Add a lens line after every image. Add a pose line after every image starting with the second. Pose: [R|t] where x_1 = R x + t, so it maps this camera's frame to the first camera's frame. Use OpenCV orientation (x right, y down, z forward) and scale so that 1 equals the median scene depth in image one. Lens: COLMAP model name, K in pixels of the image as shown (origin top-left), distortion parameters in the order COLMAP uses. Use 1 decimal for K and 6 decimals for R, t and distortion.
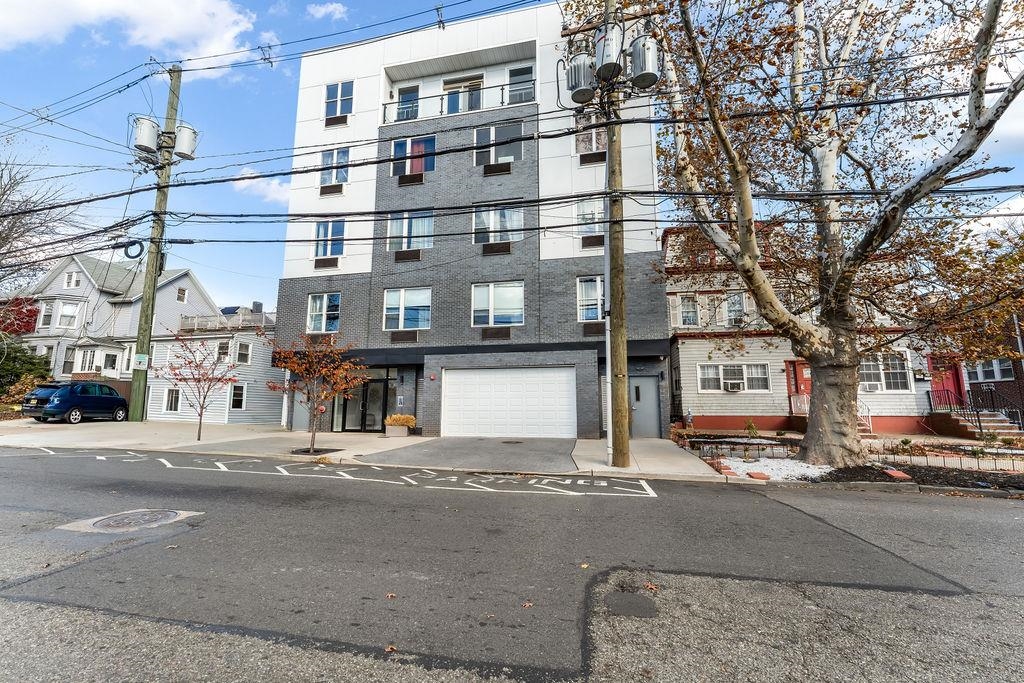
lens RADIAL K [[413.5, 0, 512.0], [0, 413.5, 341.5], [0, 0, 1]] dist [-0.000580, -0.000262]
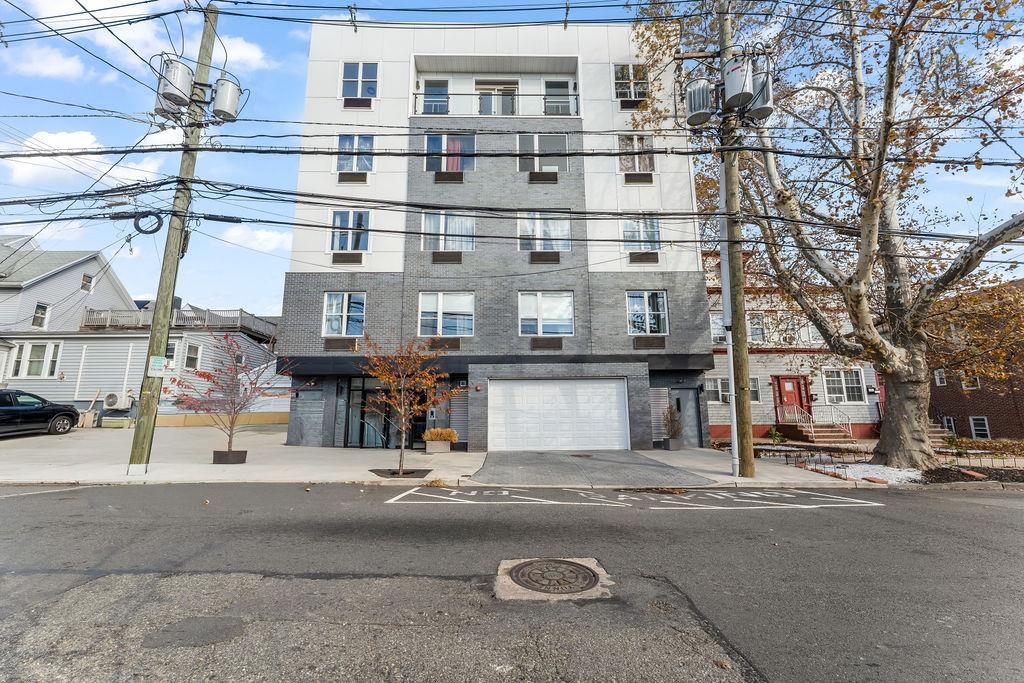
lens RADIAL K [[409.5, 0, 508.2], [0, 409.5, 341.4], [0, 0, 1]] dist [-0.001145, 0.000010]
pose [[0.974459, 0.032729, 0.222168, -0.321964], [-0.026853, 0.999206, -0.029421, 0.005941], [-0.222955, 0.022703, 0.974564, 0.073679]]
